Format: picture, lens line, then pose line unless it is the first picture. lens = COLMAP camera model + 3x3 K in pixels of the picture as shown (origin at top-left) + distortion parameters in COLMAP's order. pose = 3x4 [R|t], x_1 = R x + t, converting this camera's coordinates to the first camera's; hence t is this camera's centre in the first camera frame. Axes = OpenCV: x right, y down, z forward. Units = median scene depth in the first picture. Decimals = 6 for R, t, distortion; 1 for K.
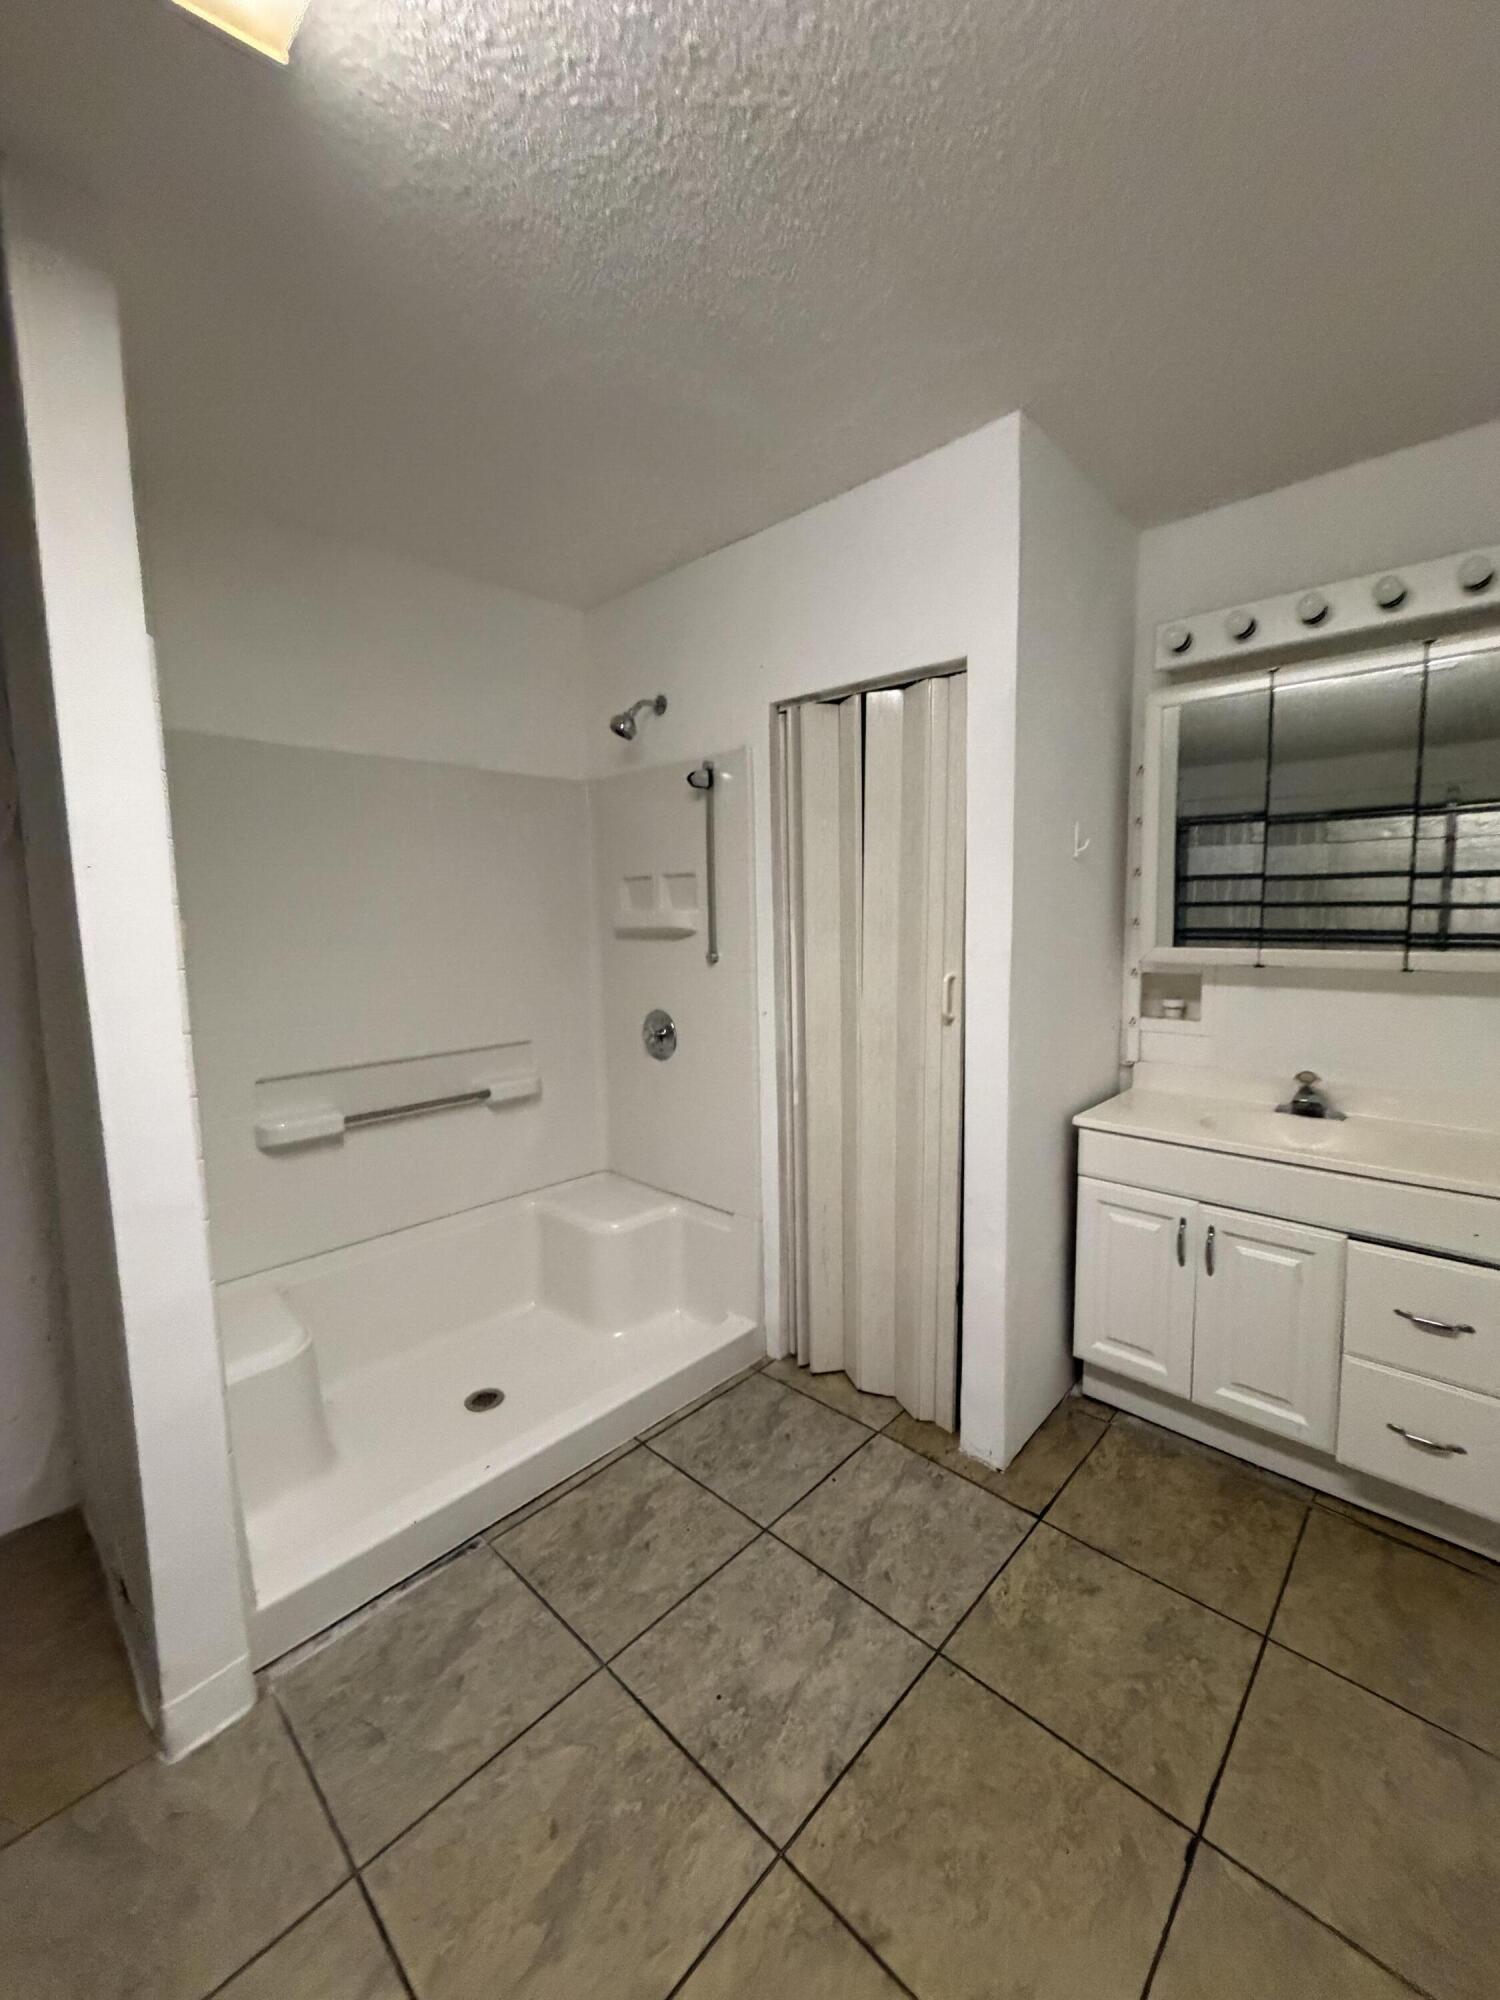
lens RADIAL K [[799.7, 0, 751.3], [0, 799.7, 992.4], [0, 0, 1]] dist [0.000508, -0.000174]
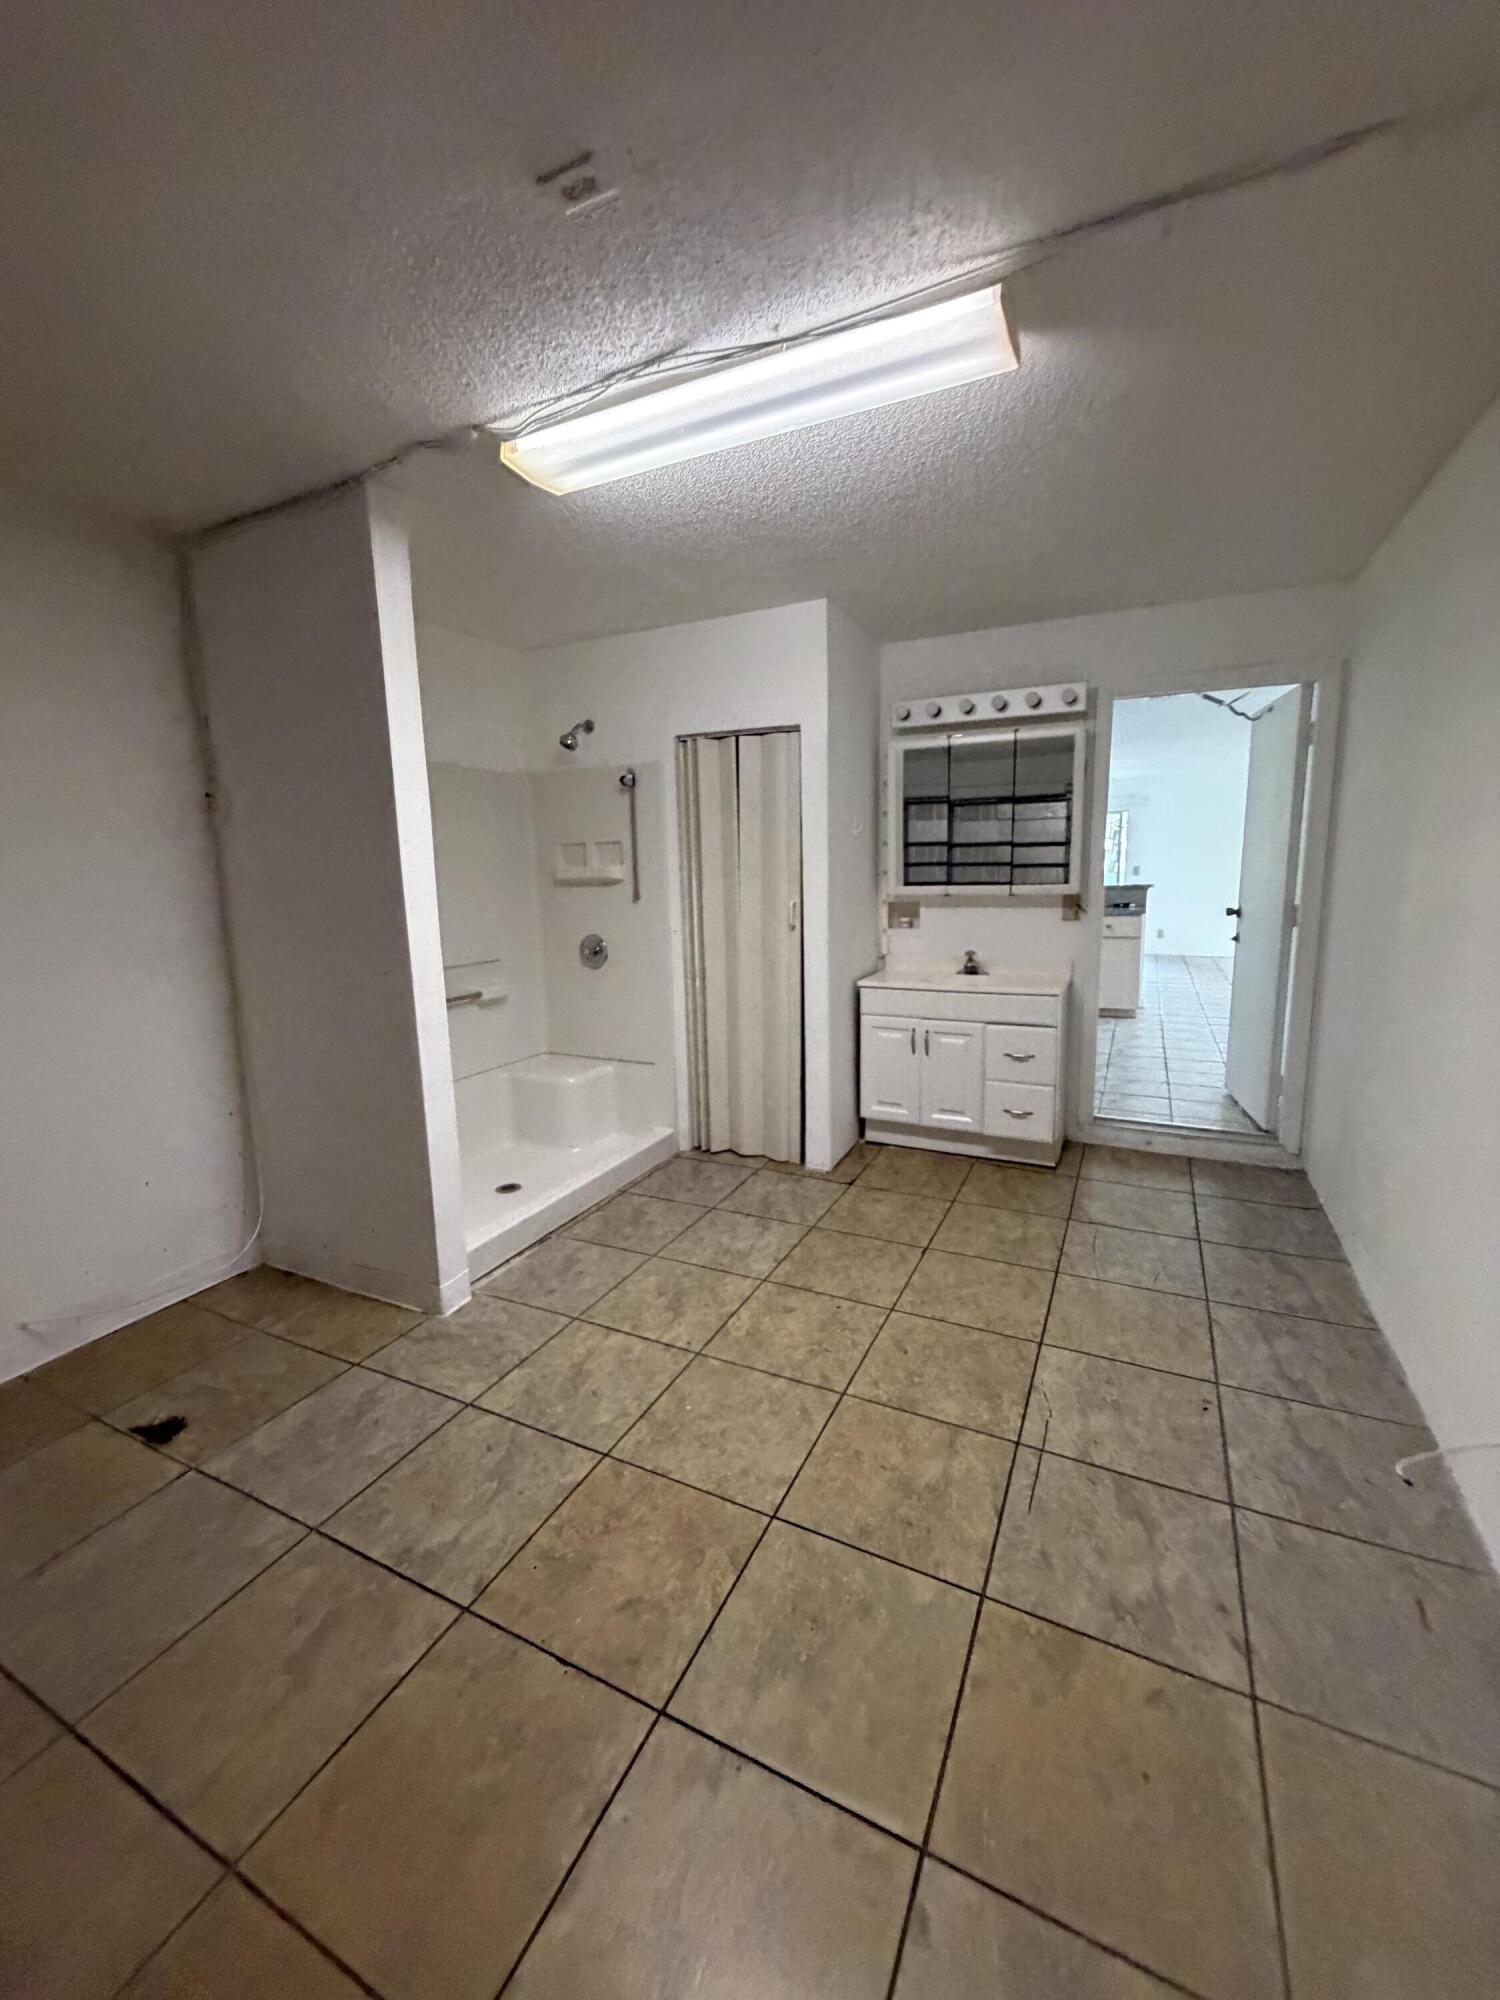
lens RADIAL K [[799.7, 0, 751.3], [0, 799.7, 992.4], [0, 0, 1]] dist [0.000508, -0.000174]
pose [[0.953304, -0.048811, 0.298041, -0.344532], [0.034939, 0.998051, 0.051699, 0.076121], [-0.299984, -0.038872, 0.953152, -0.610582]]
